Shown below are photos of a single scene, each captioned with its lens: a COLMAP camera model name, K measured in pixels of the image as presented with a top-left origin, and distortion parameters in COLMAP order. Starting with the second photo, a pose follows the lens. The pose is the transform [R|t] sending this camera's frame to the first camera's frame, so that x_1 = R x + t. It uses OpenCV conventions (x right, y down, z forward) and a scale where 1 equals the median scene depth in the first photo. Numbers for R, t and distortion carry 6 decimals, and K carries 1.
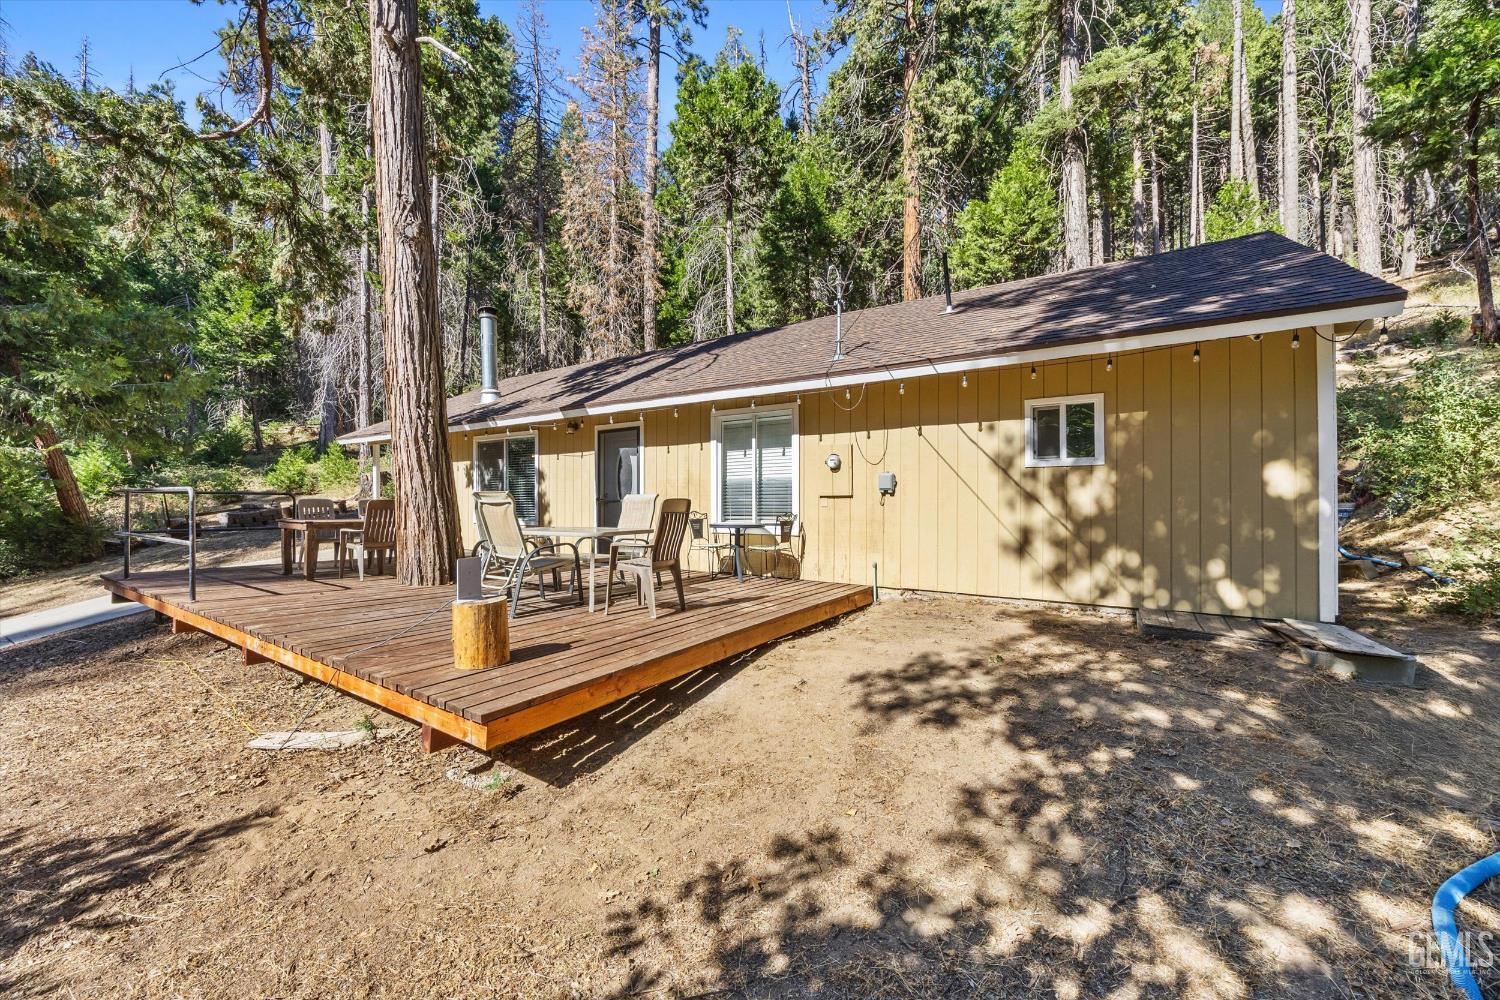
lens RADIAL K [[566.6, 0, 750.0], [0, 566.6, 500.0], [0, 0, 1]] dist [-0.000333, -0.000090]
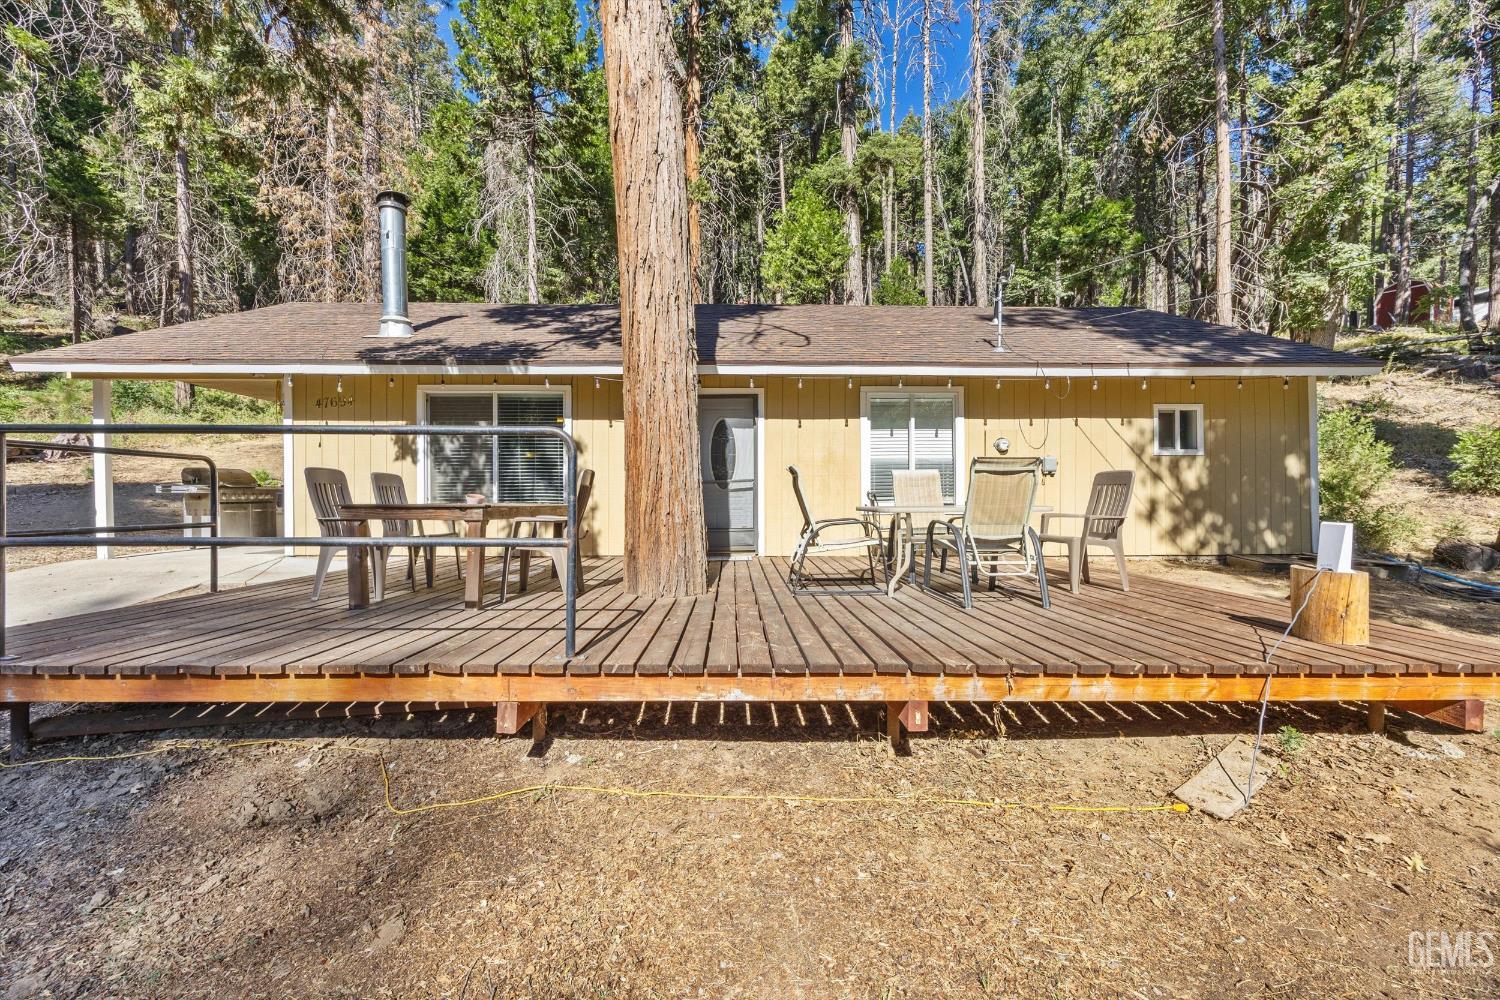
lens RADIAL K [[558.3, 0, 754.2], [0, 558.3, 486.5], [0, 0, 1]] dist [0.009820, -0.000021]
pose [[0.822162, 0.003903, 0.569241, -1.034825], [0.001627, 0.999956, -0.009206, 0.028516], [-0.569252, 0.008495, 0.822119, 0.451644]]
